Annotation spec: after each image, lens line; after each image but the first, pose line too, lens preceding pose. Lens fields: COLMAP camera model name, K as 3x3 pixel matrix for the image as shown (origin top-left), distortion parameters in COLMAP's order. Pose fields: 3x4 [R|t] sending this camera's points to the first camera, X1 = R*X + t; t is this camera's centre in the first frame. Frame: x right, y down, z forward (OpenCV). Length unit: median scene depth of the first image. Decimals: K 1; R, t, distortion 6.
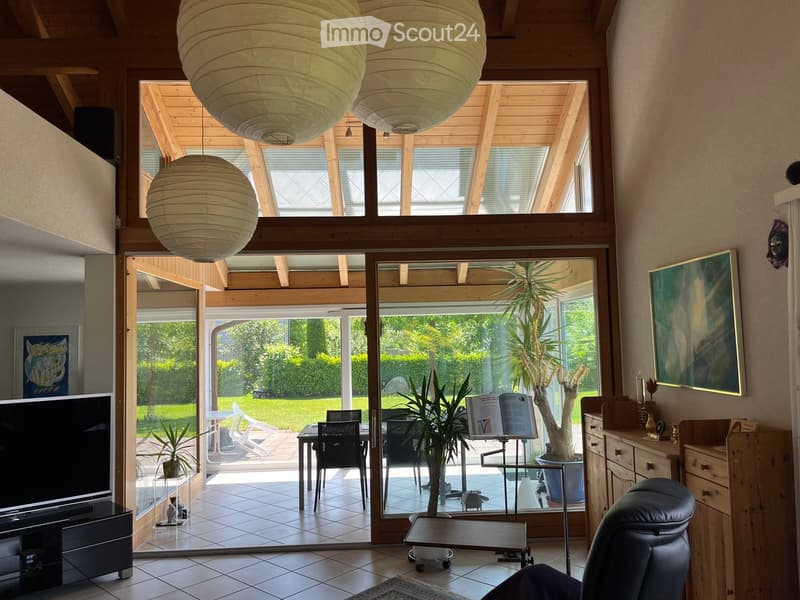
lens RADIAL K [[610.6, 0, 403.4], [0, 610.6, 304.6], [0, 0, 1]] dist [0.040298, -0.066490]
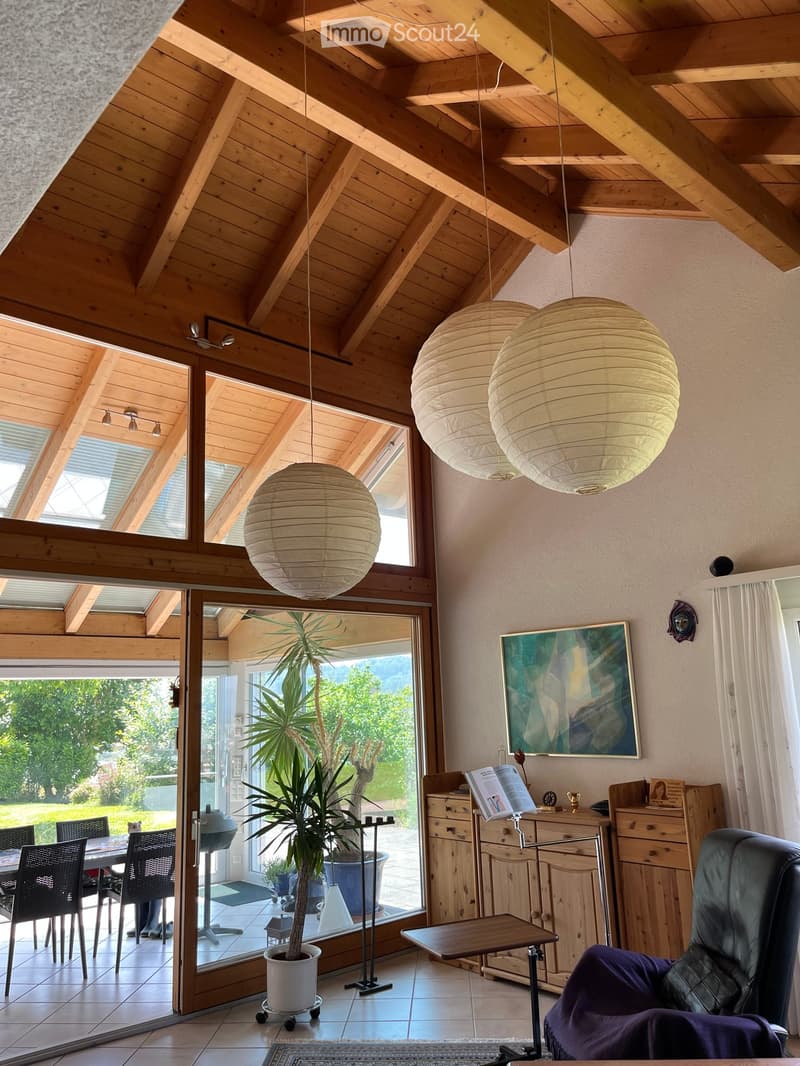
lens RADIAL K [[813.6, 0, 395.4], [0, 813.6, 527.7], [0, 0, 1]] dist [0.040298, -0.066490]
pose [[0.773039, 0.137009, 0.619386, -0.641847], [-0.027525, 0.982723, -0.183026, 0.021315], [-0.633760, 0.124437, 0.763455, 0.107741]]
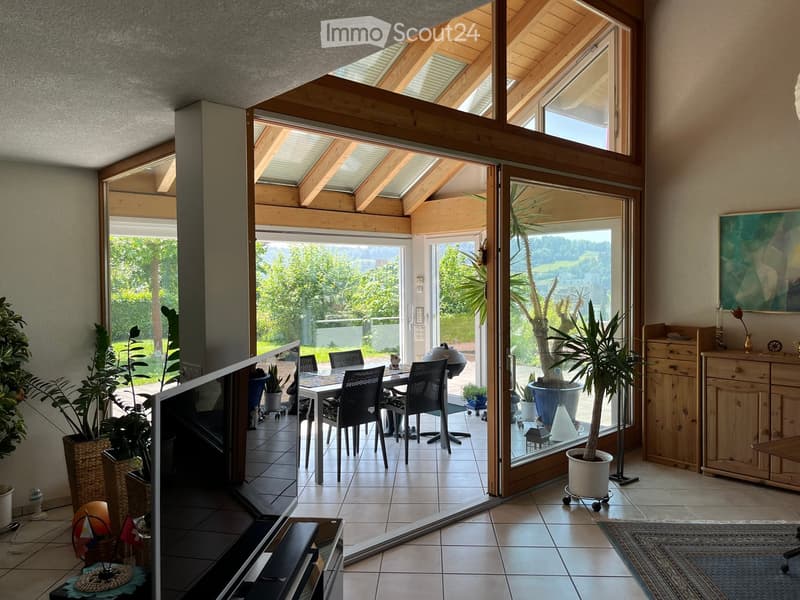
lens RADIAL K [[610.6, 0, 394.3], [0, 610.6, 294.0], [0, 0, 1]] dist [0.040298, -0.066490]
pose [[0.763920, 0.005158, 0.645291, -0.942179], [-0.054713, 0.996885, 0.056803, 0.071399], [-0.642988, -0.078699, 0.761822, 0.572212]]
